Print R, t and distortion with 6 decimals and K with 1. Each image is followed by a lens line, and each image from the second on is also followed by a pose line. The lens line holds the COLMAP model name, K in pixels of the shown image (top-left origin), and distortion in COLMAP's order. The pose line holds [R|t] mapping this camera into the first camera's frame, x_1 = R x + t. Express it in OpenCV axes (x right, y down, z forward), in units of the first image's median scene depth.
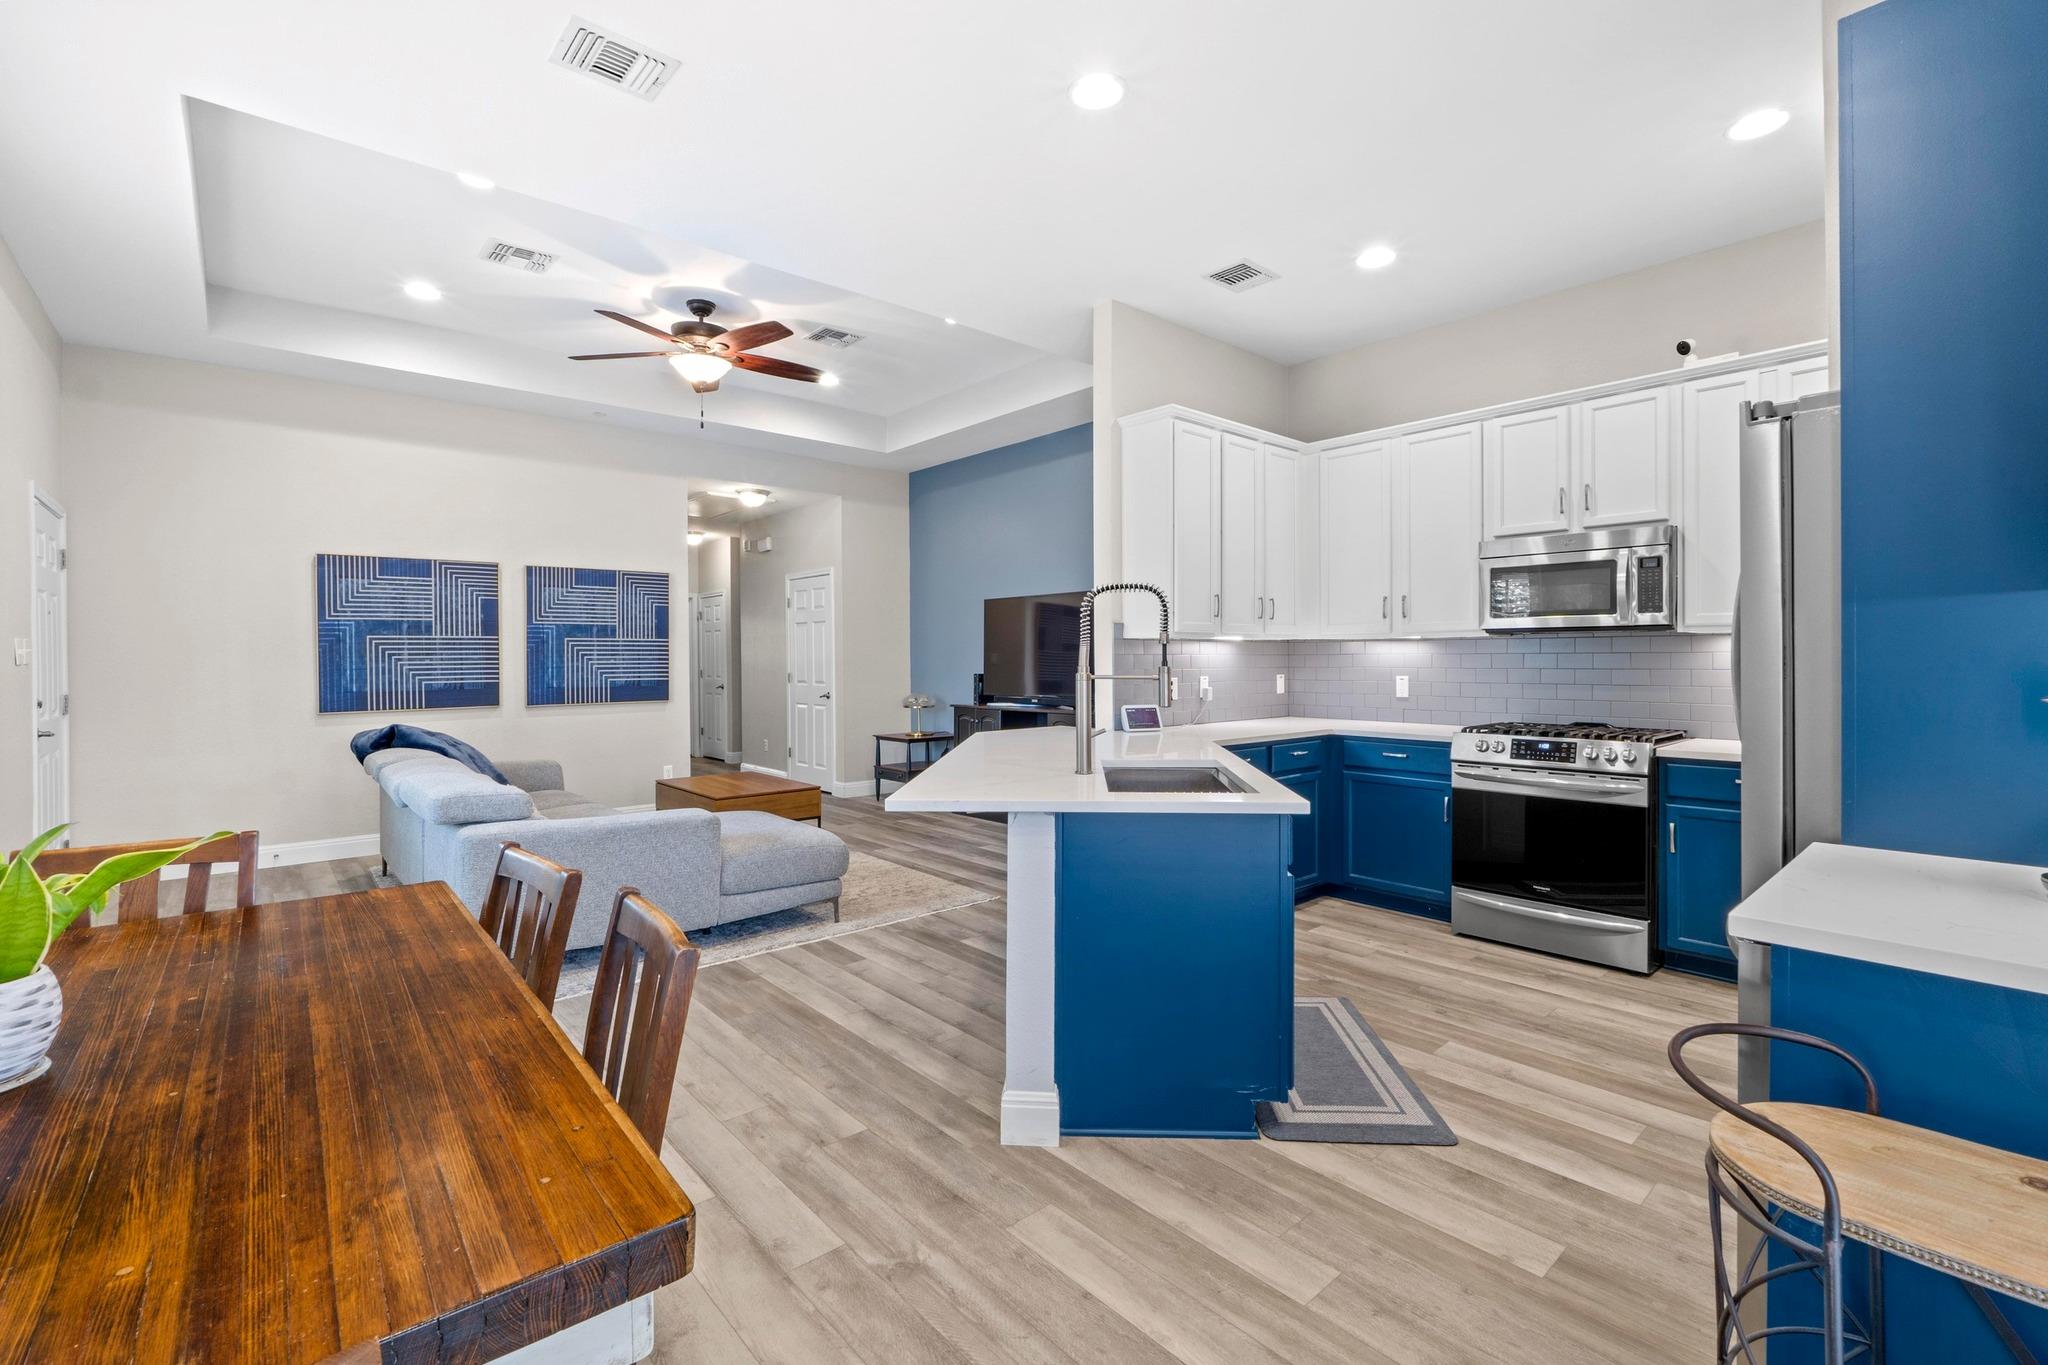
lens RADIAL K [[878.5, 0, 1032.0], [0, 878.5, 663.3], [0, 0, 1]] dist [-0.004373, 0.000684]
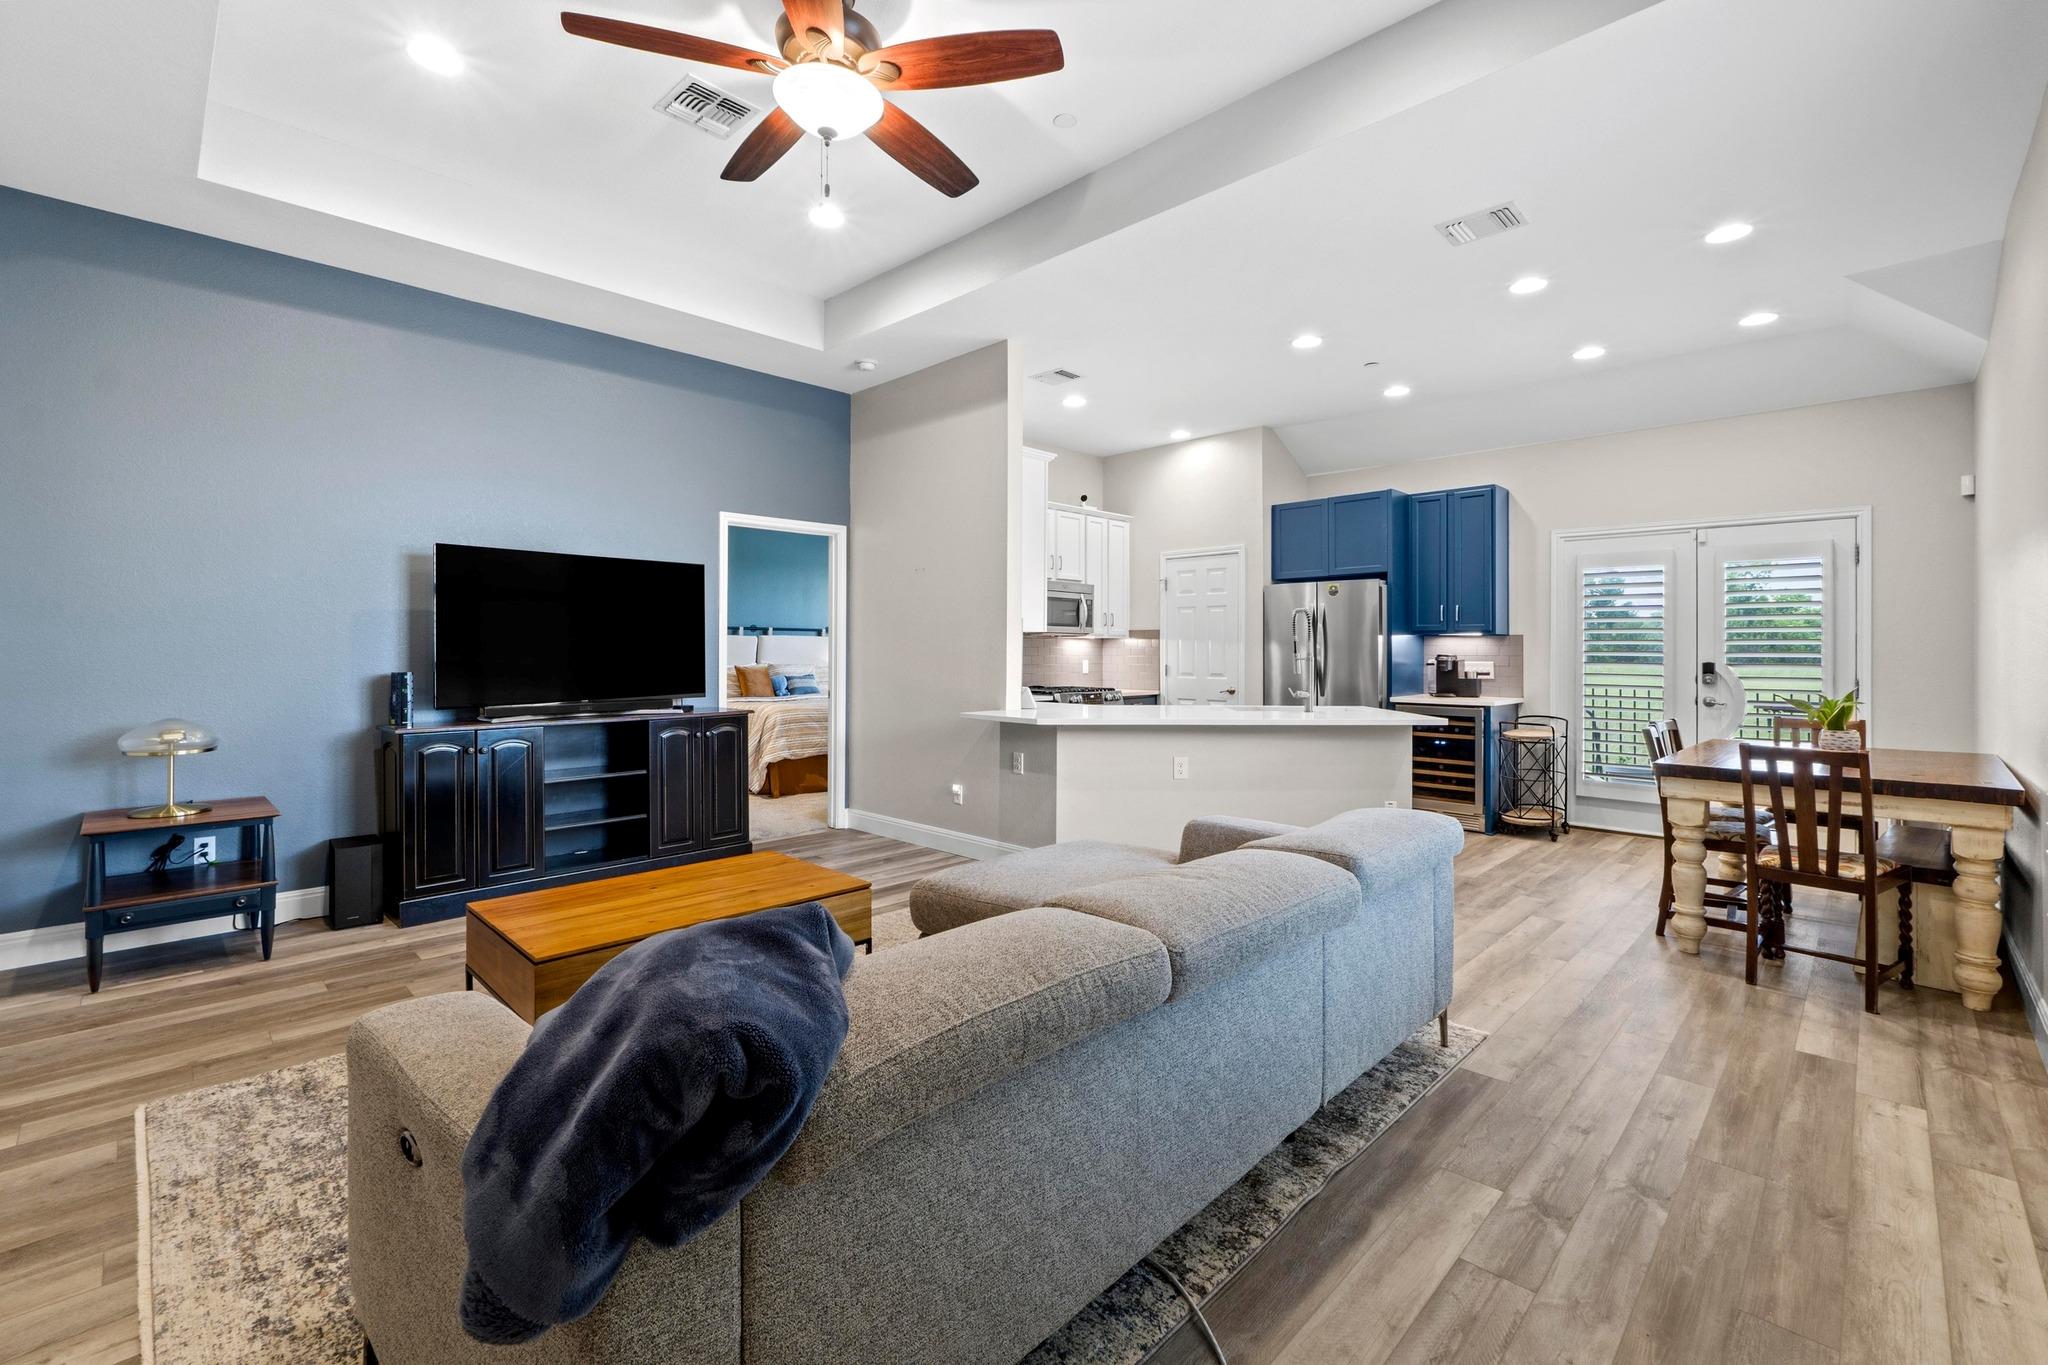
lens RADIAL K [[878.5, 0, 1015.7], [0, 878.5, 645.0], [0, 0, 1]] dist [-0.004373, 0.000684]
pose [[-0.057809, 0.011024, 0.998267, -1.077082], [0.003558, 0.999935, -0.010837, 0.003309], [-0.998321, 0.002925, -0.057845, 1.071333]]
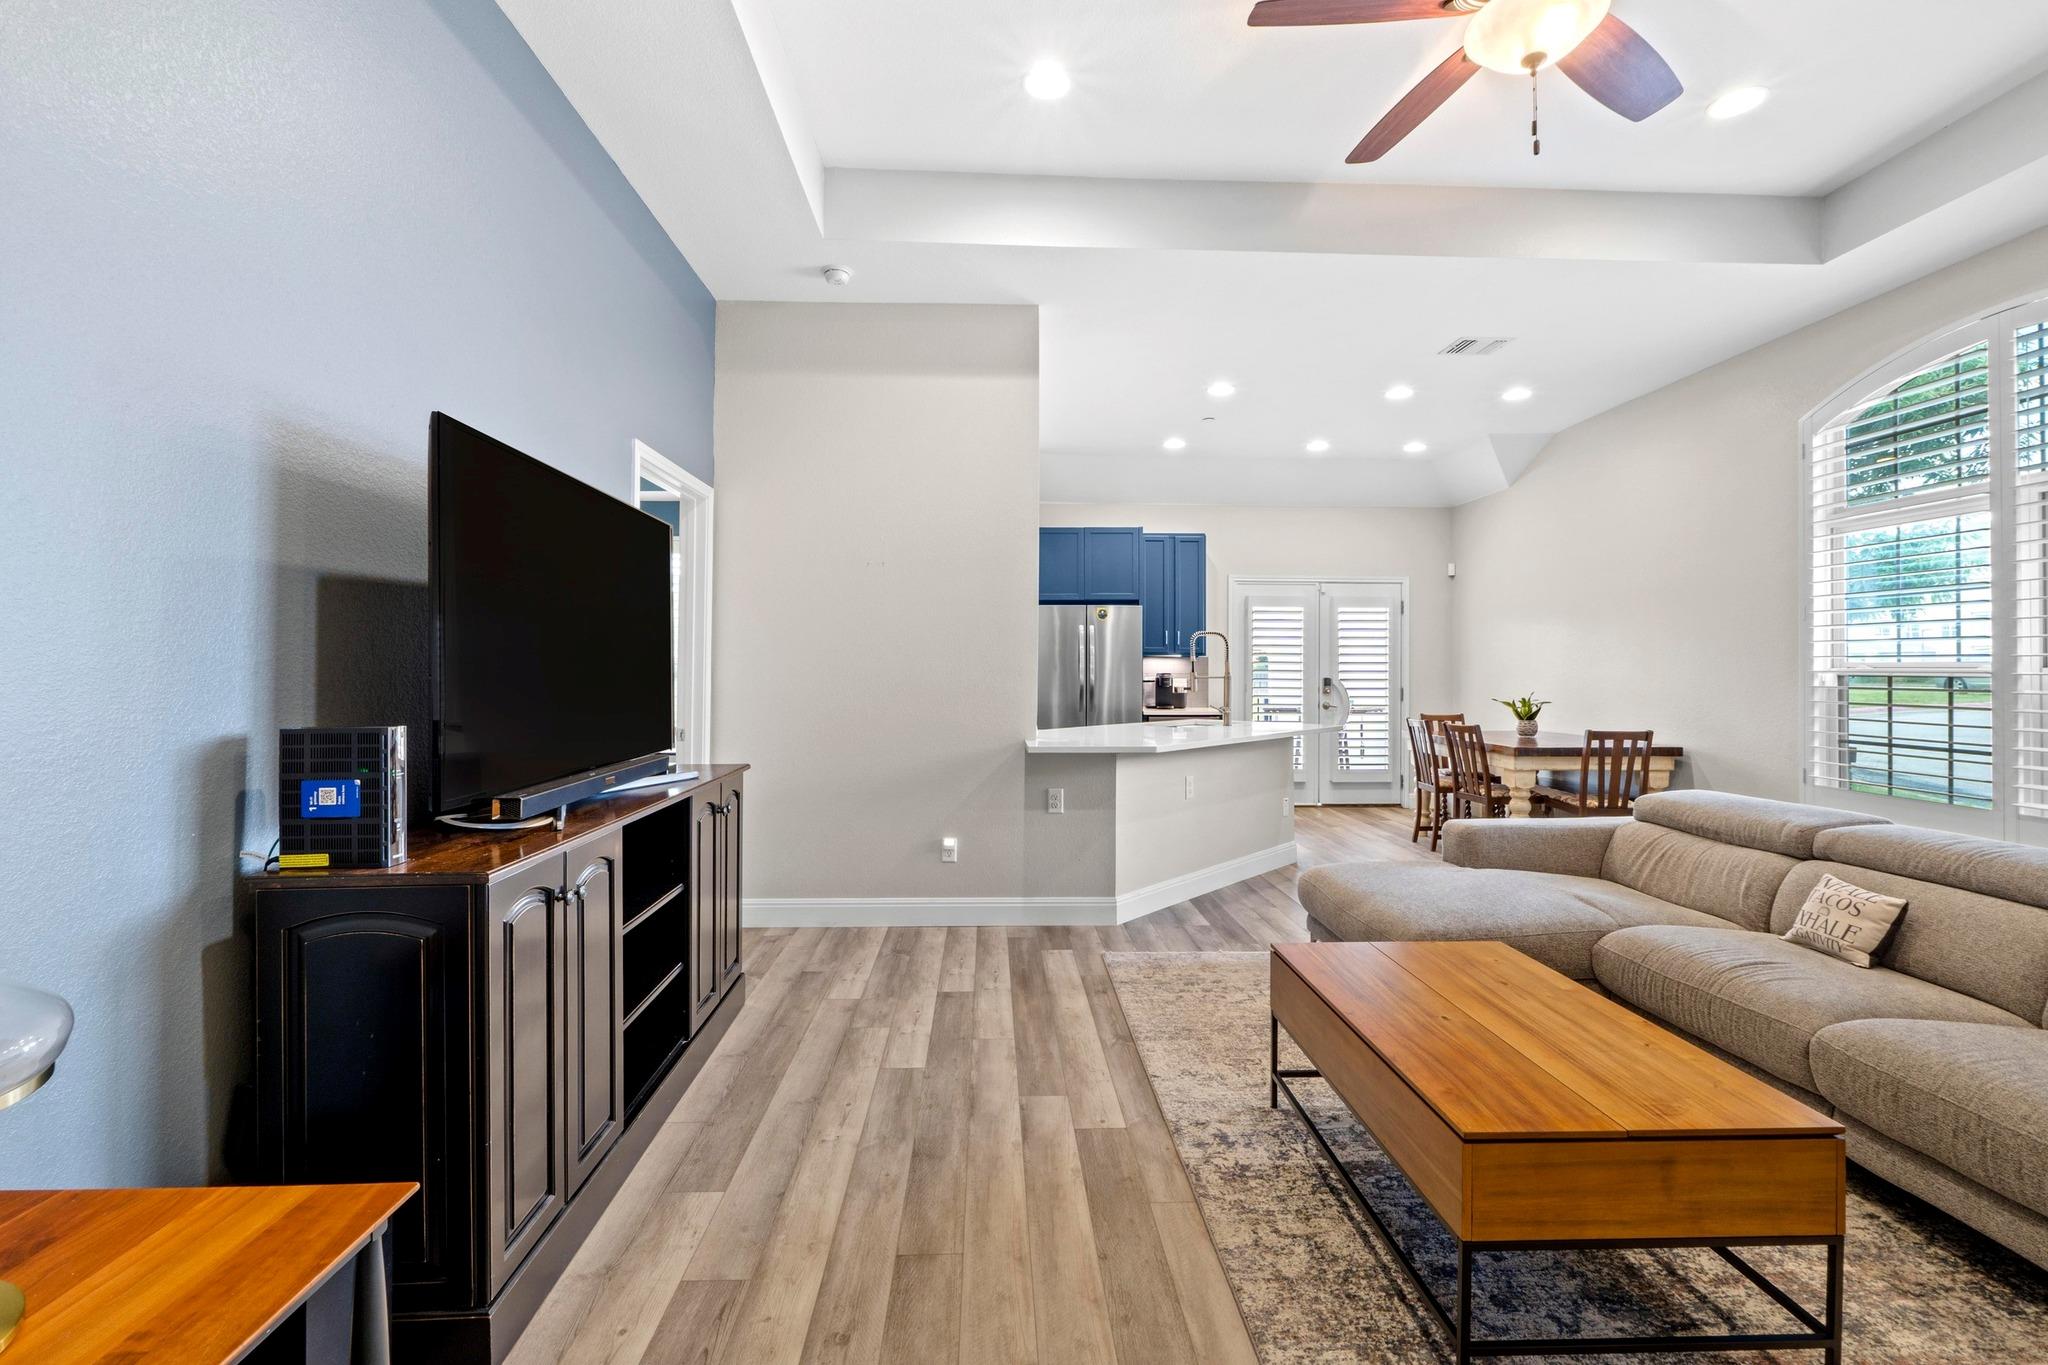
lens RADIAL K [[878.5, 0, 1009.4], [0, 878.5, 656.9], [0, 0, 1]] dist [-0.004373, 0.000684]
pose [[-0.761897, 0.011954, 0.647588, -0.537869], [0.004358, 0.999902, -0.013331, -0.003439], [-0.647684, -0.007335, -0.761874, 1.781780]]
